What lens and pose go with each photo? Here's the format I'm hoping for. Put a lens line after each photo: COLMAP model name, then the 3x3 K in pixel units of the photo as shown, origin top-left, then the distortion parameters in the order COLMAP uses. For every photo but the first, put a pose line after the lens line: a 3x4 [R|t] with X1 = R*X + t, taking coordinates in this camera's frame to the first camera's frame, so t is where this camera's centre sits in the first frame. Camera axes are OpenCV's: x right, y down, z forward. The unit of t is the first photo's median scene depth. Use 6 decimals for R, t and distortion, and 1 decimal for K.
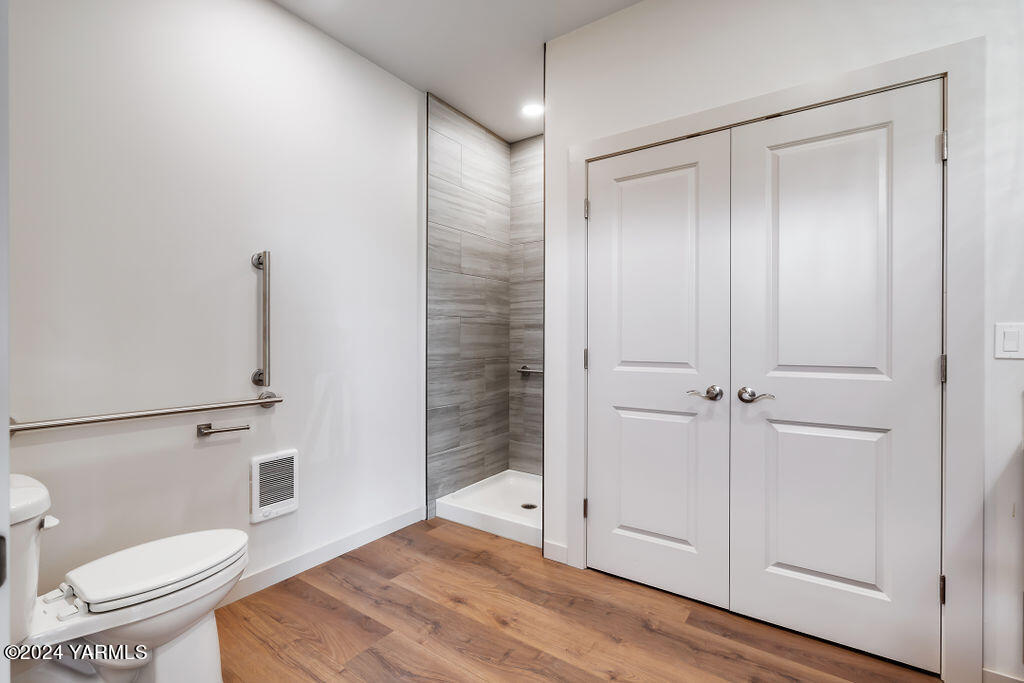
lens RADIAL K [[463.1, 0, 493.8], [0, 463.1, 348.8], [0, 0, 1]] dist [0.000476, 0.000196]
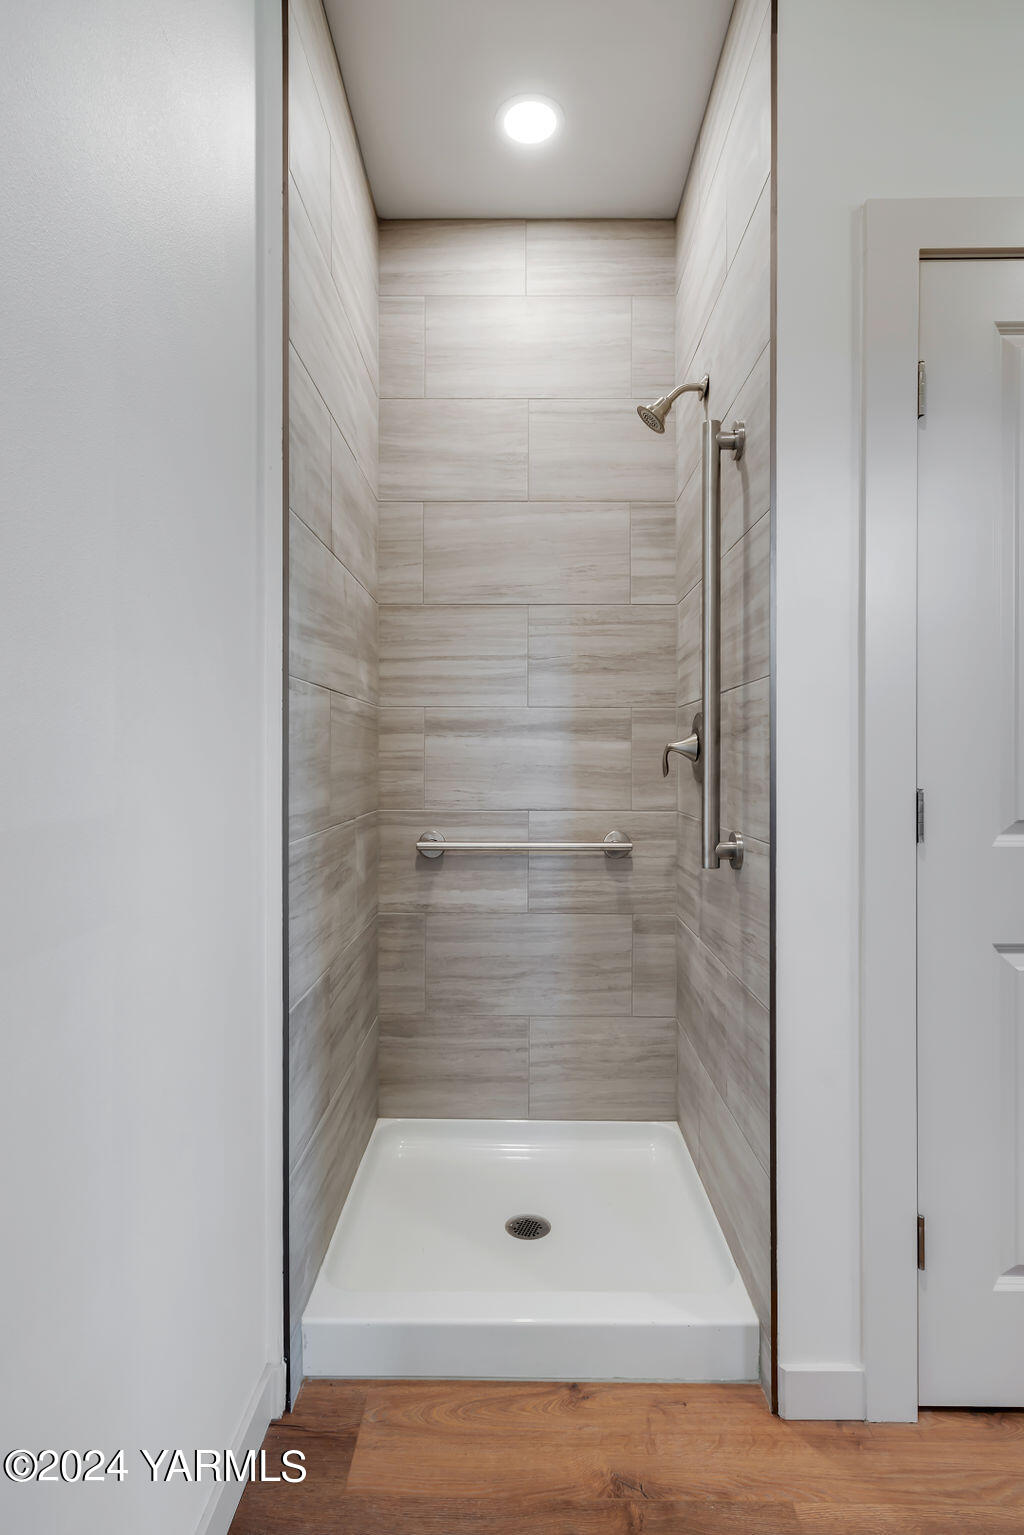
lens RADIAL K [[828.5, 0, 512.0], [0, 828.5, 767.5], [0, 0, 1]] dist [0.017065, 0.000929]
pose [[0.810585, -0.008916, 0.585554, -0.269998], [0.012946, 0.999913, -0.002696, -0.012104], [-0.585478, 0.009766, 0.810629, 0.422376]]
